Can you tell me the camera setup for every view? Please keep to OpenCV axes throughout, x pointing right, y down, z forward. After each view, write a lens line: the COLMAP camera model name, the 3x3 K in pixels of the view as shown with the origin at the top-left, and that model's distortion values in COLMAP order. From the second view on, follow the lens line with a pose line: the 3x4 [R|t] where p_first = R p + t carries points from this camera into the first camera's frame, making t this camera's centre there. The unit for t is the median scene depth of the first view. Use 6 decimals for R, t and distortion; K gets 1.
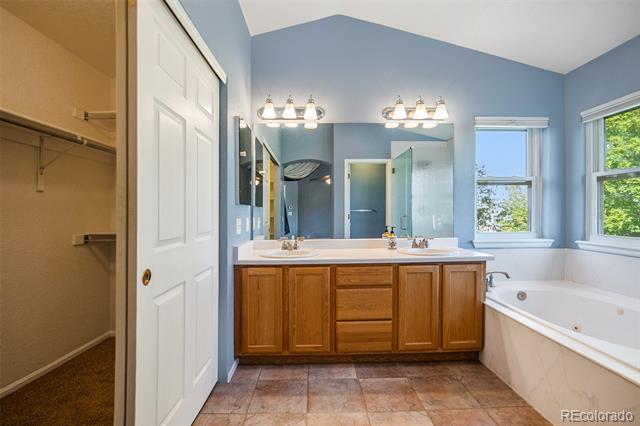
lens RADIAL K [[293.8, 0, 319.1], [0, 293.8, 209.5], [0, 0, 1]] dist [-0.025268, 0.006179]
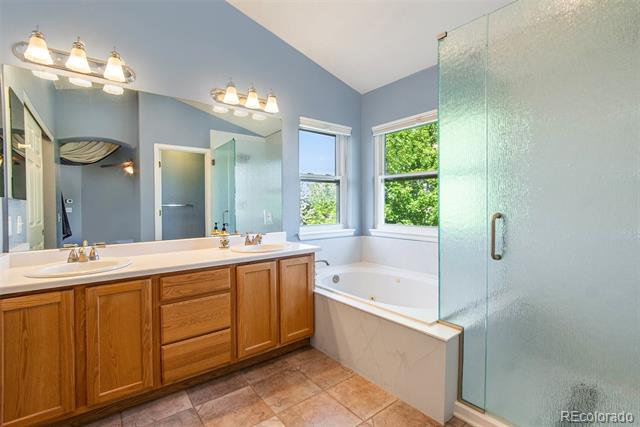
lens RADIAL K [[293.8, 0, 317.7], [0, 293.8, 213.6], [0, 0, 1]] dist [-0.025268, 0.006179]
pose [[0.807762, -0.017637, 0.589245, -0.051017], [-0.000218, 0.999543, 0.030217, 0.001708], [-0.589509, -0.024537, 0.807389, 0.115630]]
